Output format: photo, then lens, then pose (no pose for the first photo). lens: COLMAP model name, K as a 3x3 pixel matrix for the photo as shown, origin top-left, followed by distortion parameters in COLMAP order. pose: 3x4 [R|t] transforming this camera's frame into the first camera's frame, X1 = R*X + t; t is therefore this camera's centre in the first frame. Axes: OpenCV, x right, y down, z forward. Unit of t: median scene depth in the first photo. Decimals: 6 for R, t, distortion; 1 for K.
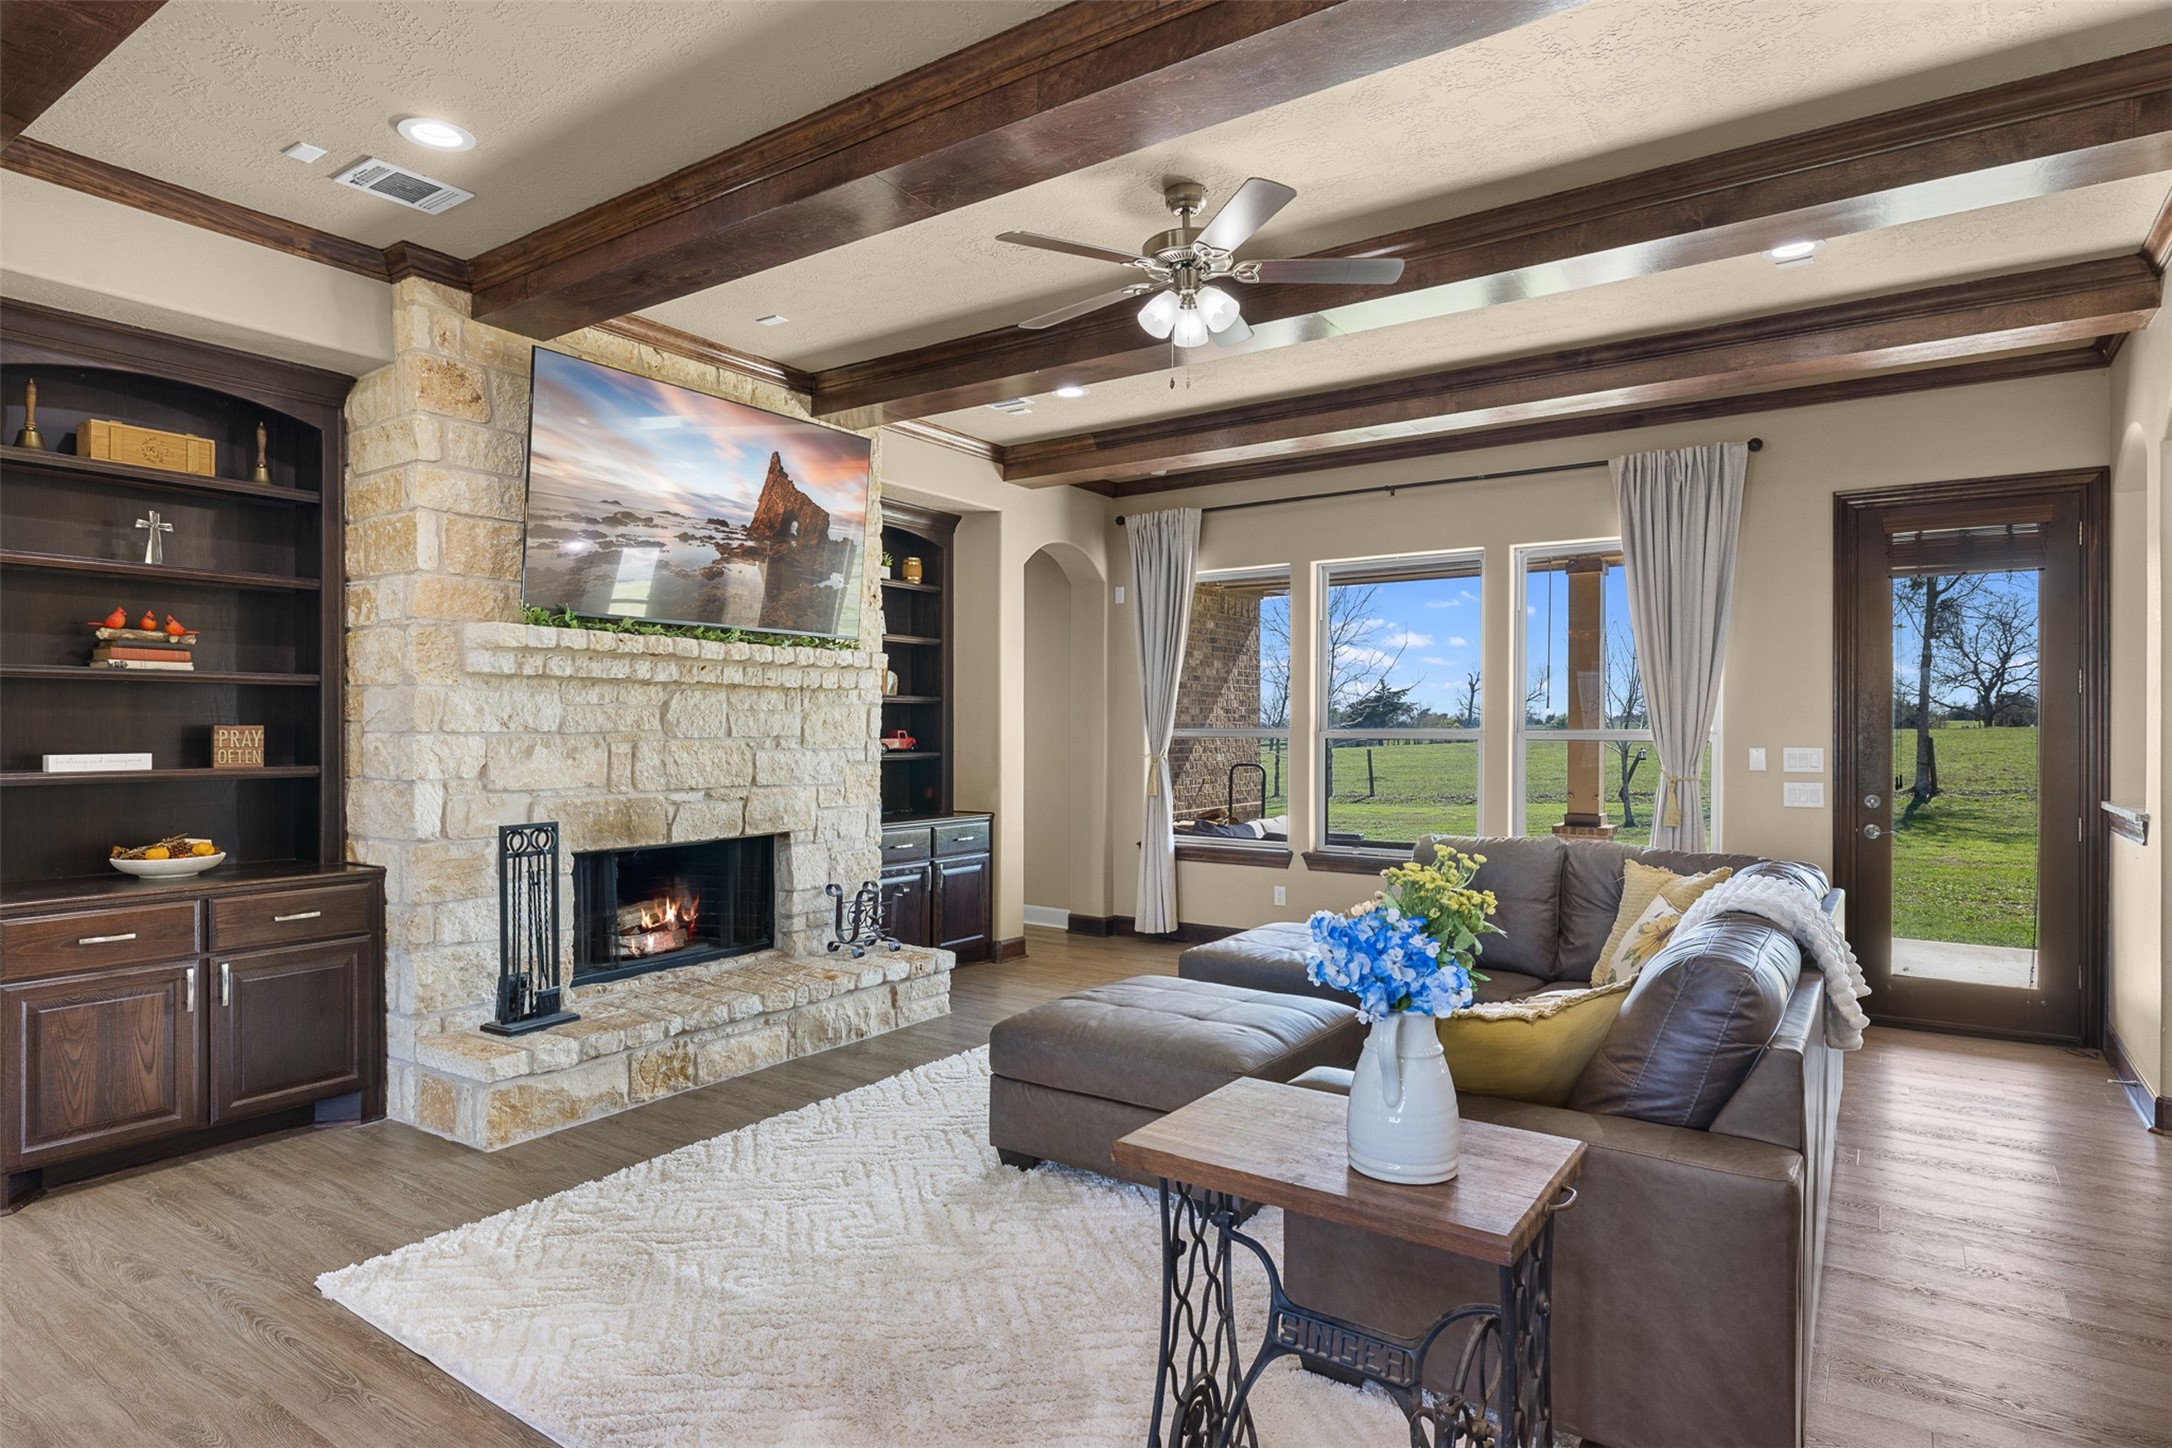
lens RADIAL K [[1172.8, 0, 1086.0], [0, 1172.8, 724.0], [0, 0, 1]] dist [-0.002204, -0.000640]
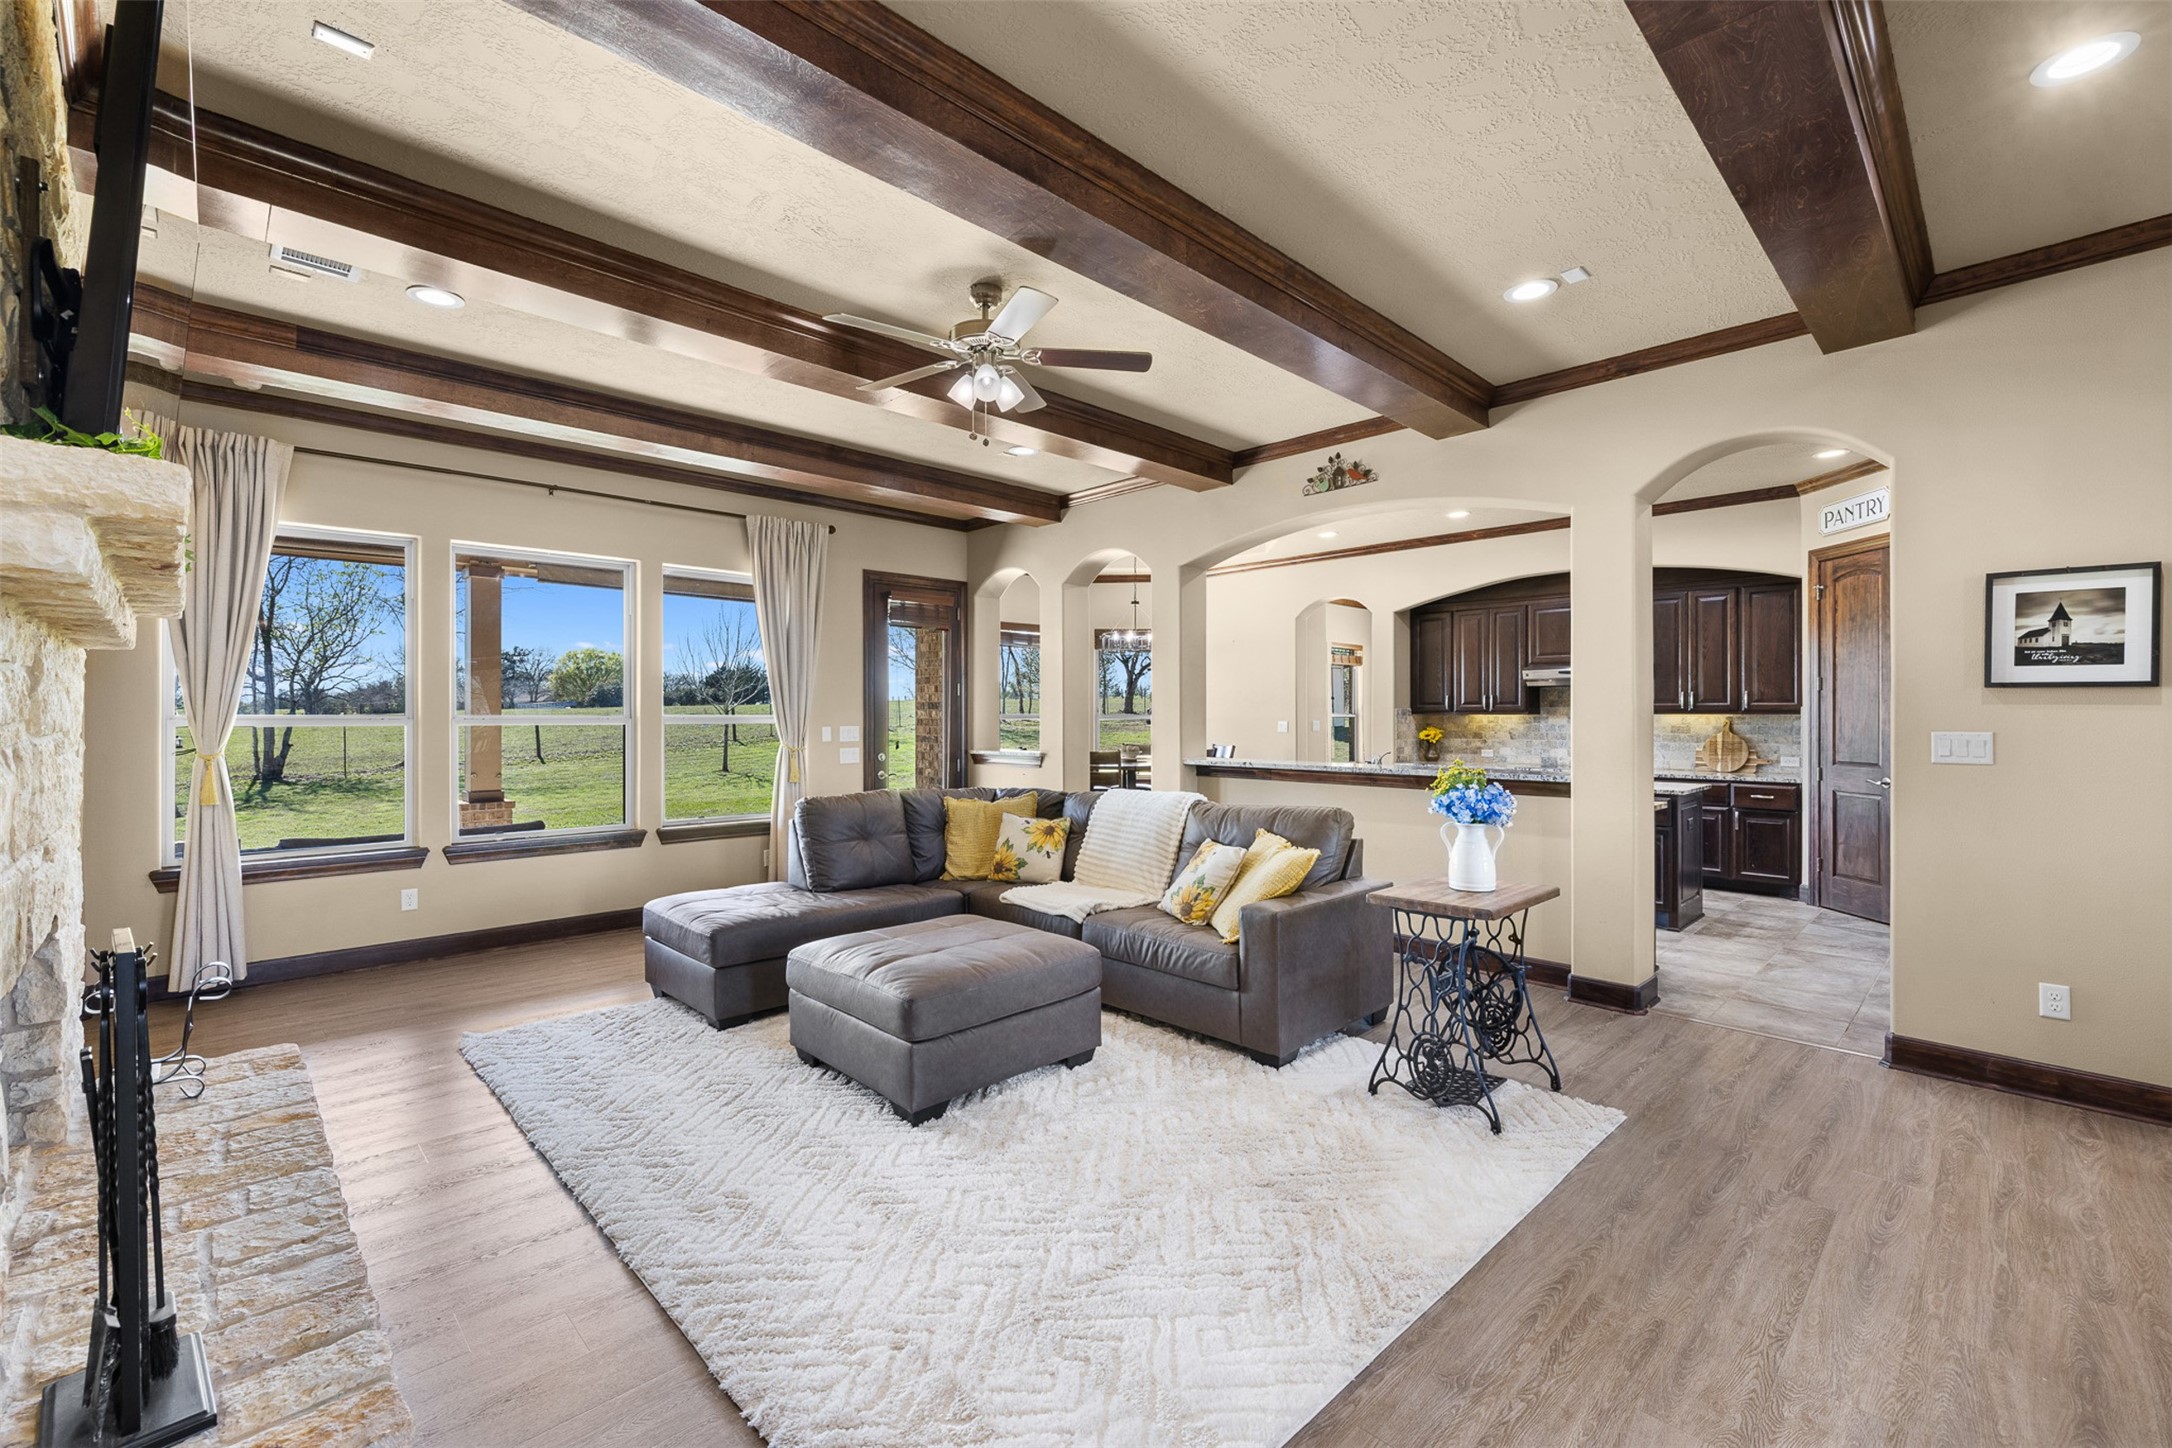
lens RADIAL K [[913.3, 0, 1081.1], [0, 913.3, 716.1], [0, 0, 1]] dist [0.000531, -0.000016]
pose [[0.189610, -0.003144, 0.981854, -0.107105], [-0.000762, 0.999994, 0.003350, 0.000277], [-0.981859, -0.001384, 0.189607, 0.087611]]
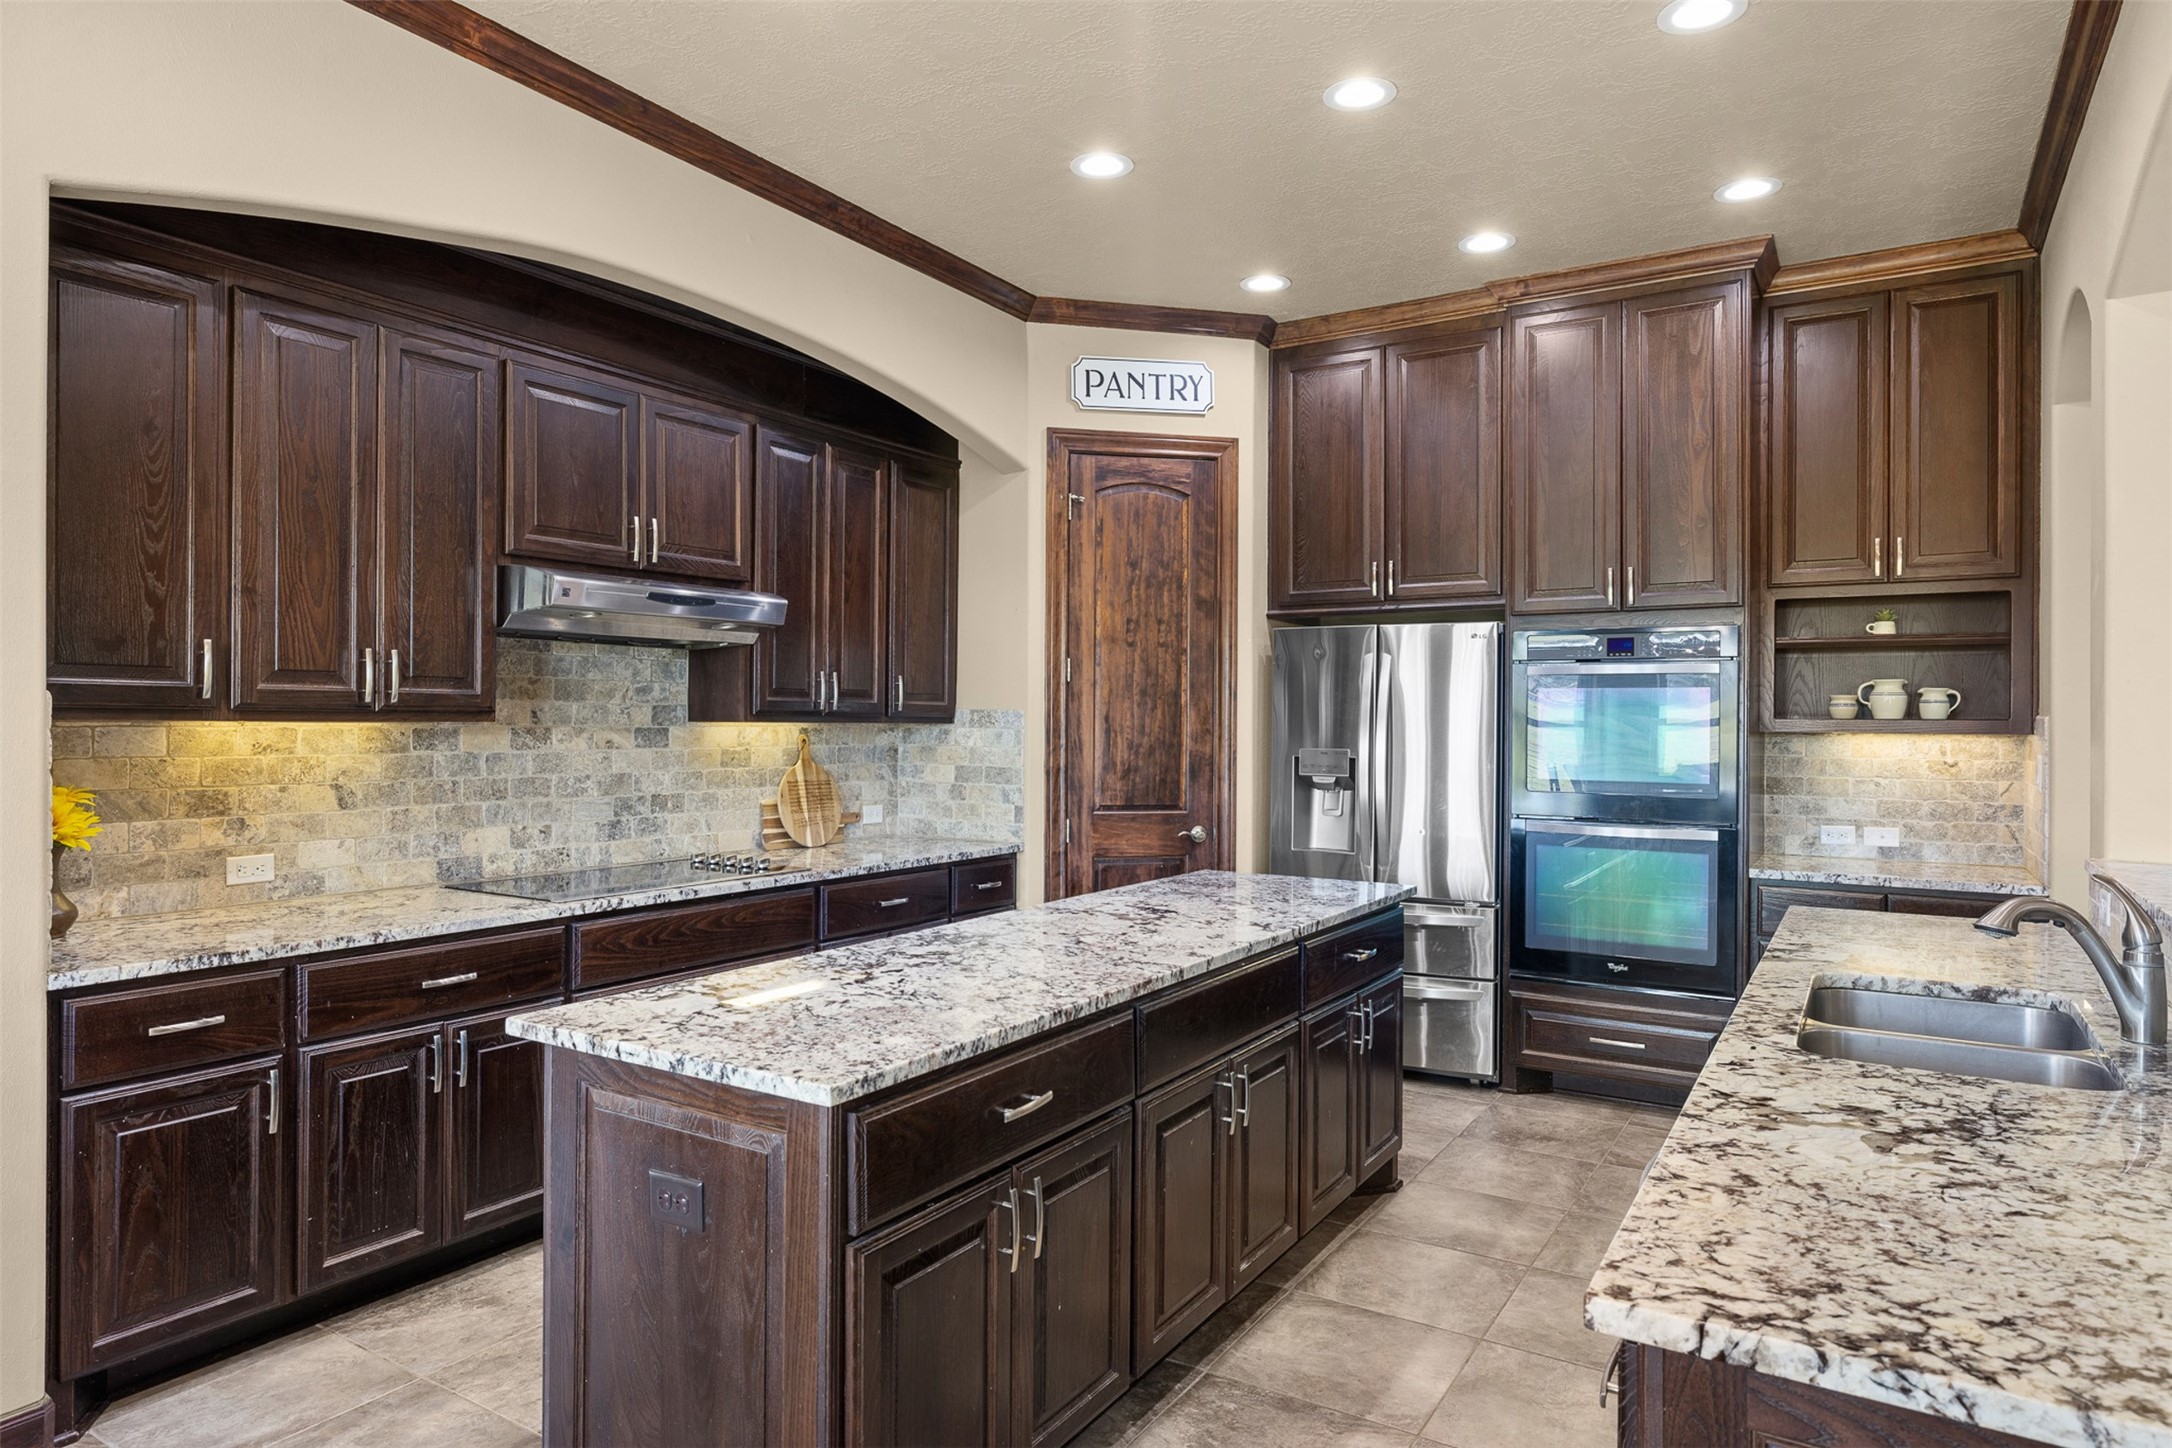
lens RADIAL K [[1246.9, 0, 1091.3], [0, 1246.9, 720.3], [0, 0, 1]] dist [-0.001152, 0.001743]
pose [[-0.999336, -0.007505, -0.035656, 0.143747], [-0.007389, 0.999967, -0.003391, 0.000443], [0.035680, -0.003125, -0.999358, 0.122829]]
